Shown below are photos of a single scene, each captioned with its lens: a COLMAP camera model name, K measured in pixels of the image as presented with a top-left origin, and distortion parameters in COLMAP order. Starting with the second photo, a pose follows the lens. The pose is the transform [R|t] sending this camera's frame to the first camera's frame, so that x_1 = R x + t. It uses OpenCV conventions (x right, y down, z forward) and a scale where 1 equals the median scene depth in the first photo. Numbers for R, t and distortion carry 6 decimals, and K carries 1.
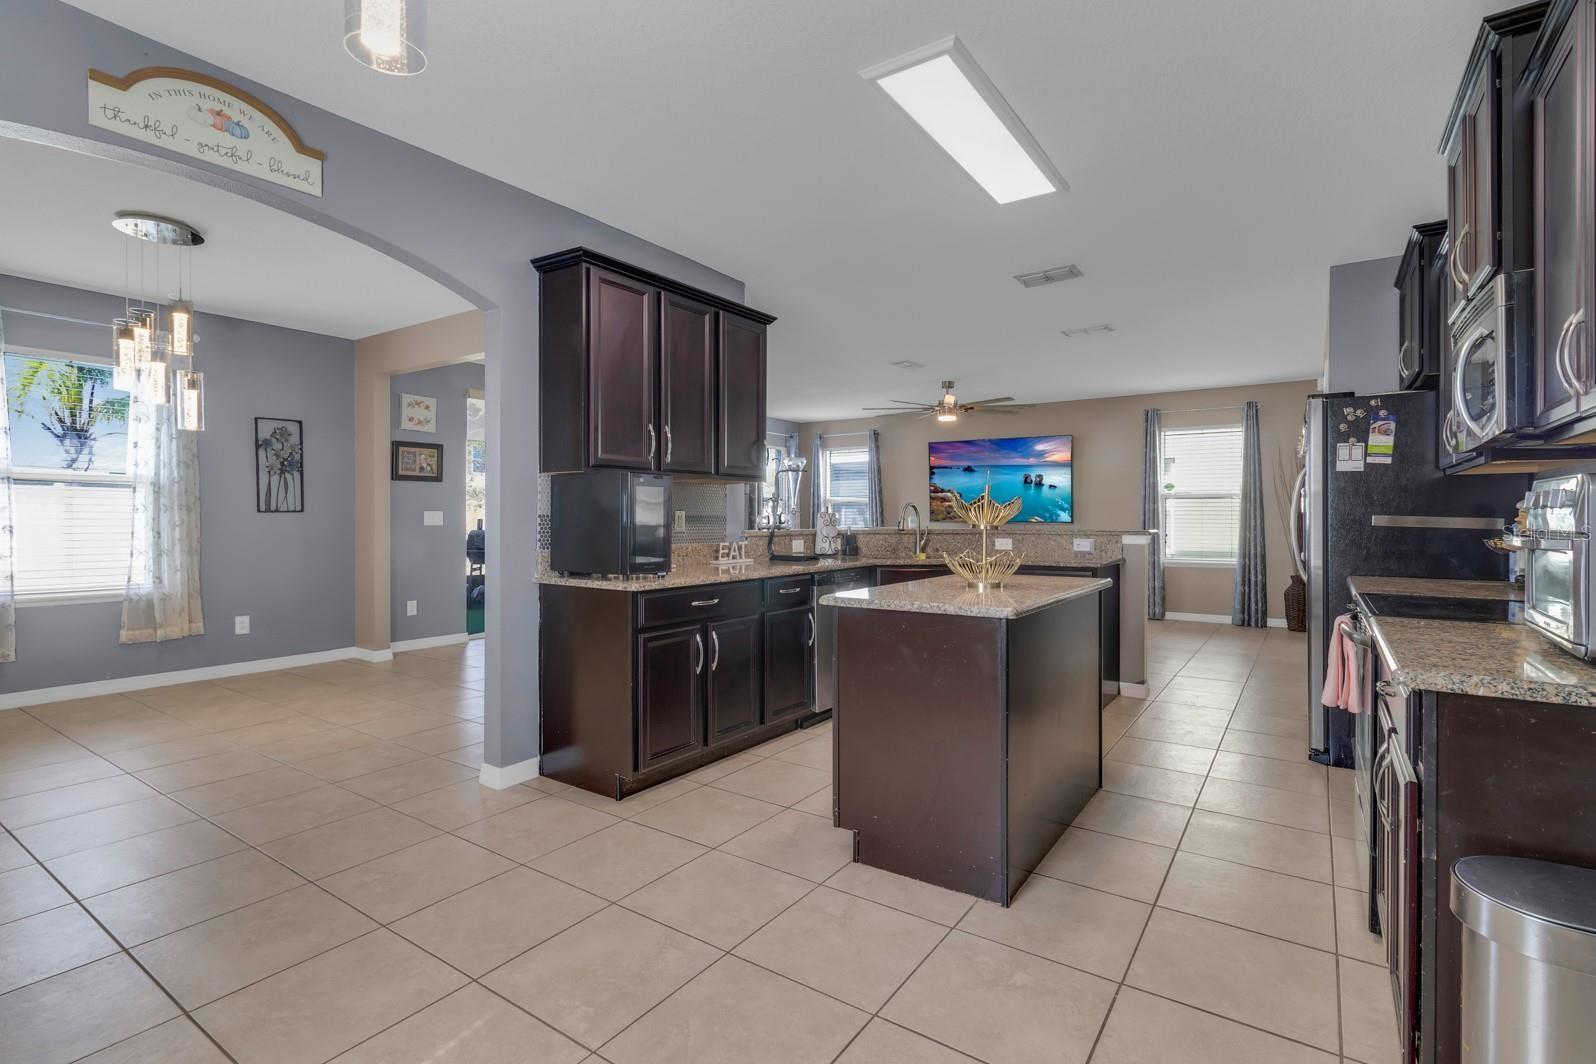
lens RADIAL K [[742.9, 0, 826.3], [0, 742.9, 523.8], [0, 0, 1]] dist [-0.001759, 0.000344]
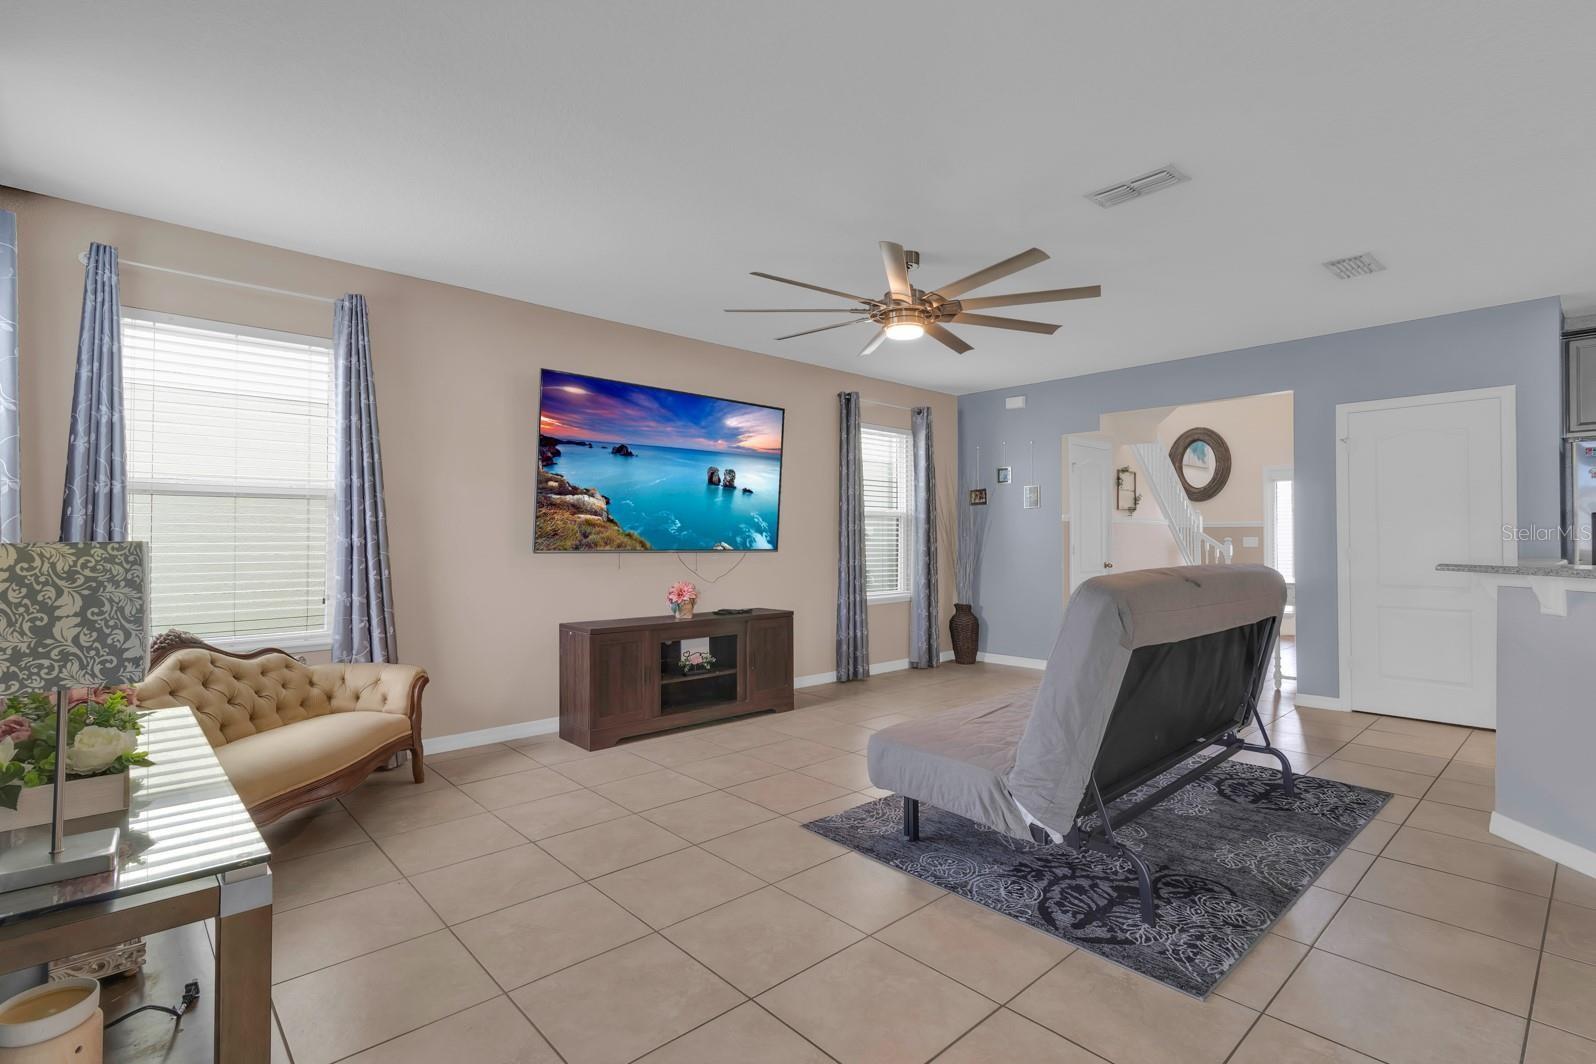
lens RADIAL K [[742.9, 0, 793.5], [0, 742.9, 532.2], [0, 0, 1]] dist [-0.001759, 0.000344]
pose [[0.246095, 0.009756, 0.969197, -0.469896], [0.010856, 0.999859, -0.012821, -0.016837], [-0.969185, 0.013677, 0.245954, 1.486609]]
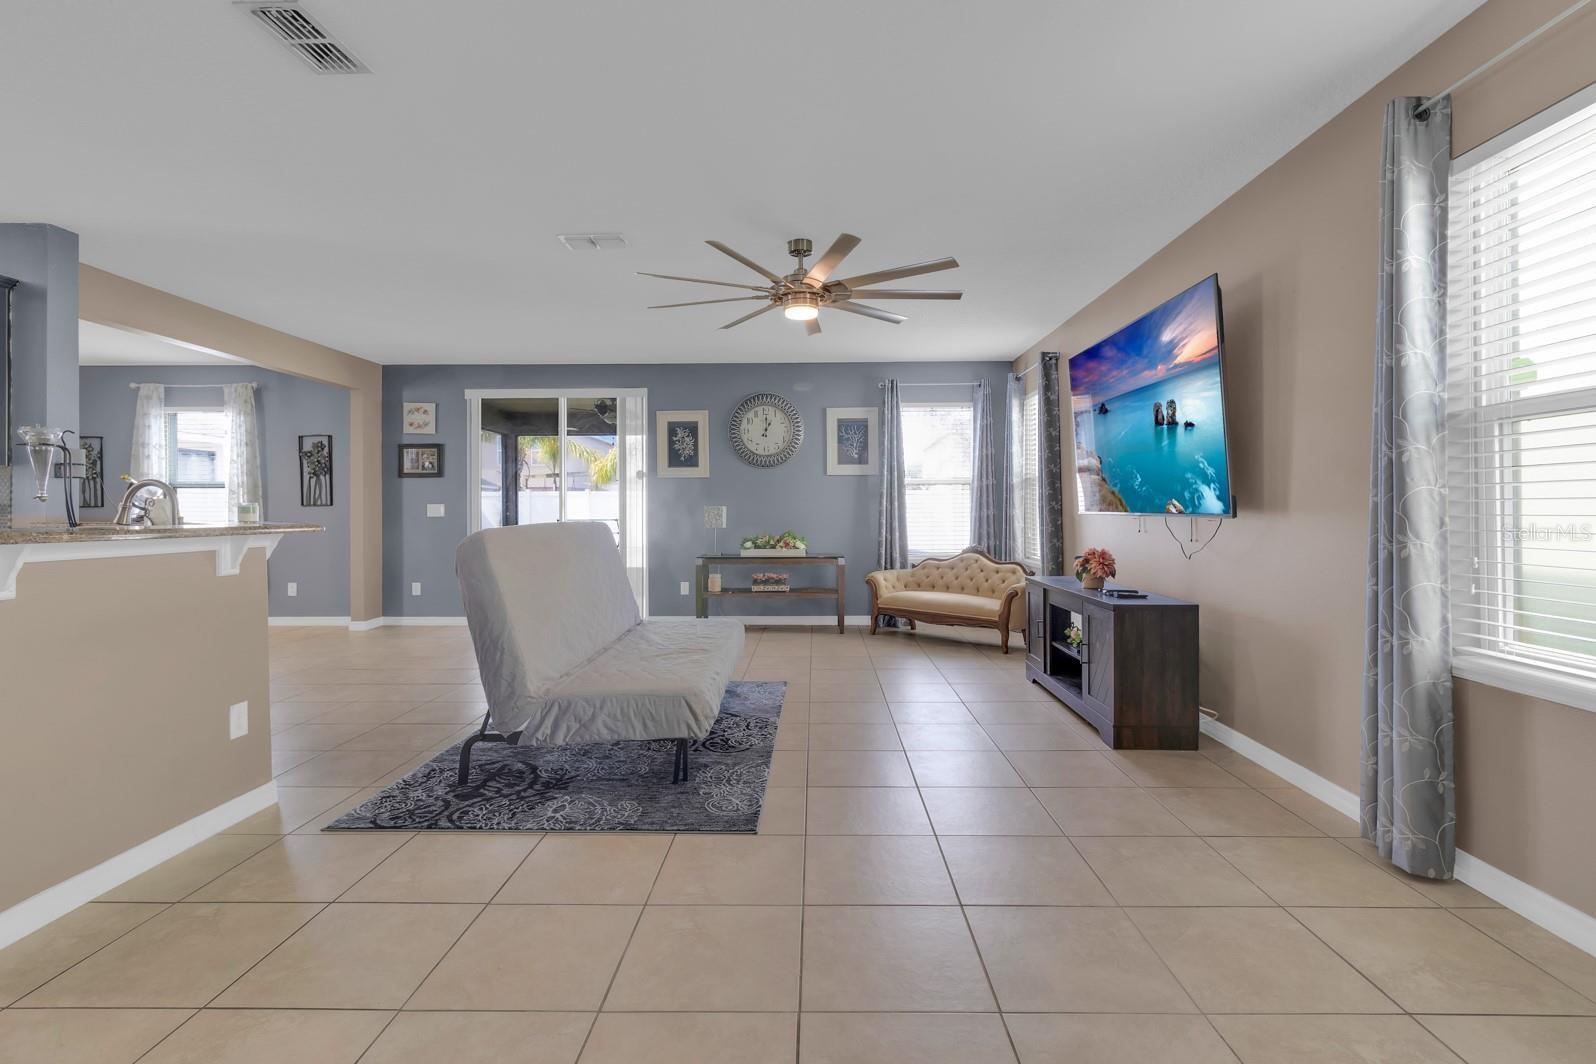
lens RADIAL K [[742.9, 0, 820.0], [0, 742.9, 505.8], [0, 0, 1]] dist [-0.001759, 0.000344]
pose [[0.558108, -0.009592, -0.829713, 0.944512], [-0.004882, 0.999878, -0.014843, -0.001151], [0.829754, 0.012335, 0.557993, 1.125107]]
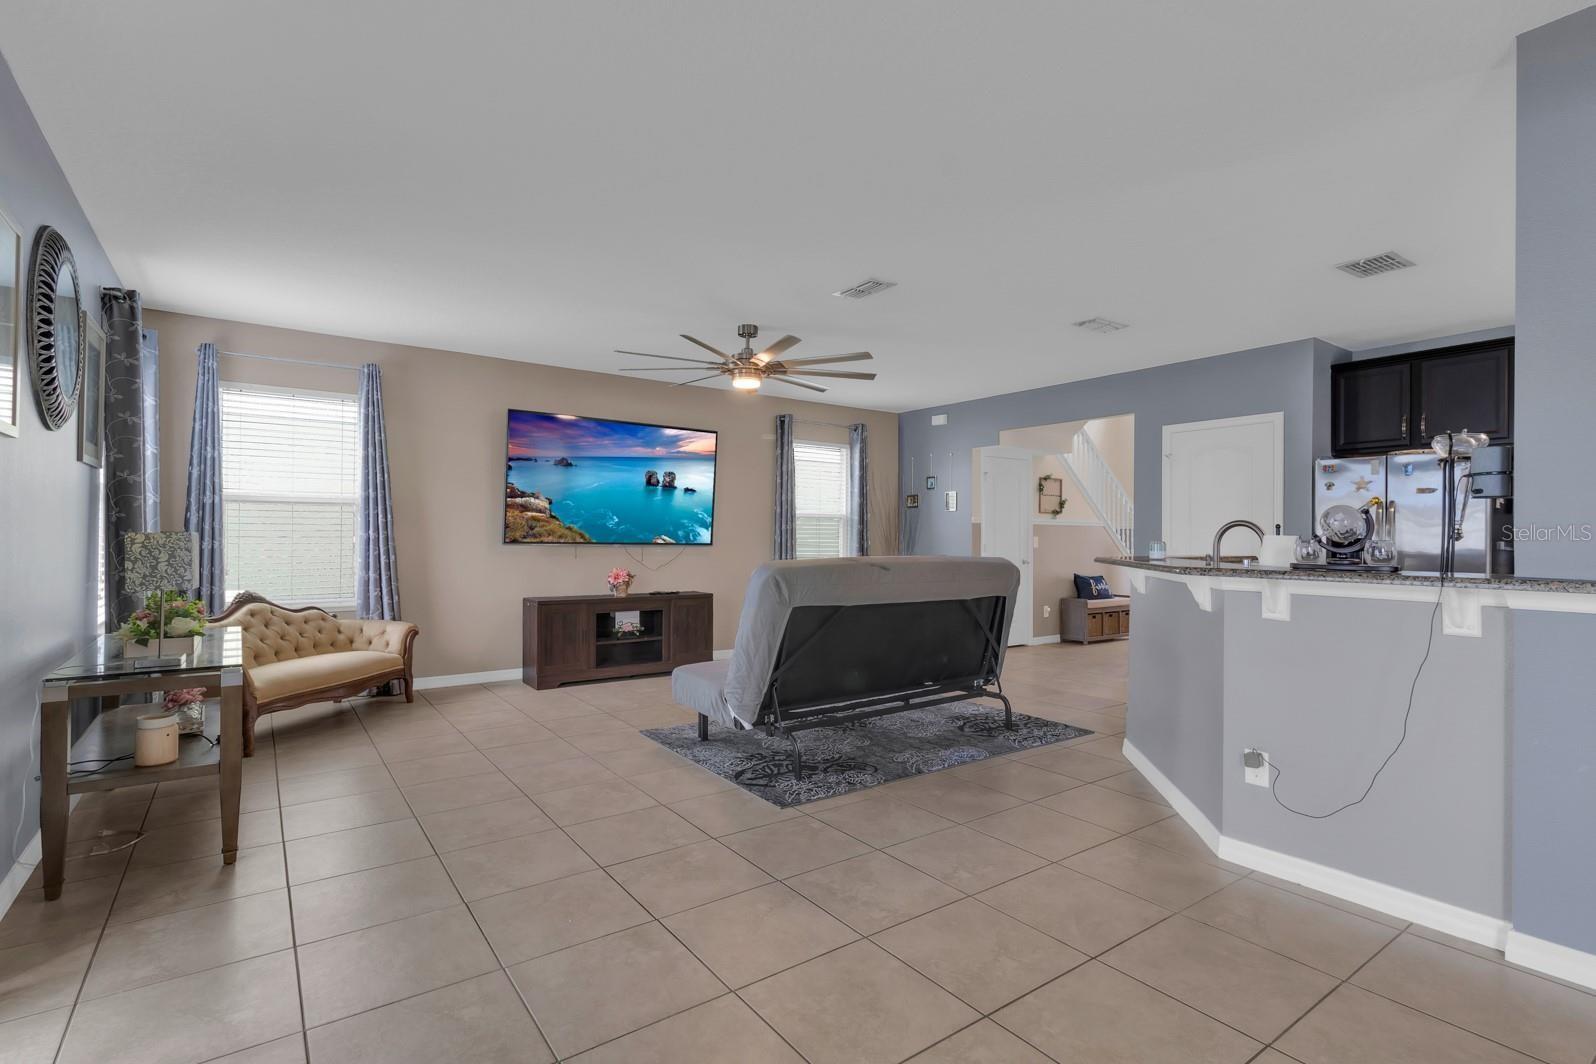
lens RADIAL K [[742.9, 0, 789.8], [0, 742.9, 536.1], [0, 0, 1]] dist [-0.001759, 0.000344]
pose [[0.355428, 0.004156, 0.934694, -0.643224], [0.003280, 0.999978, -0.005693, -0.012747], [-0.934698, 0.005090, 0.355407, 1.151203]]
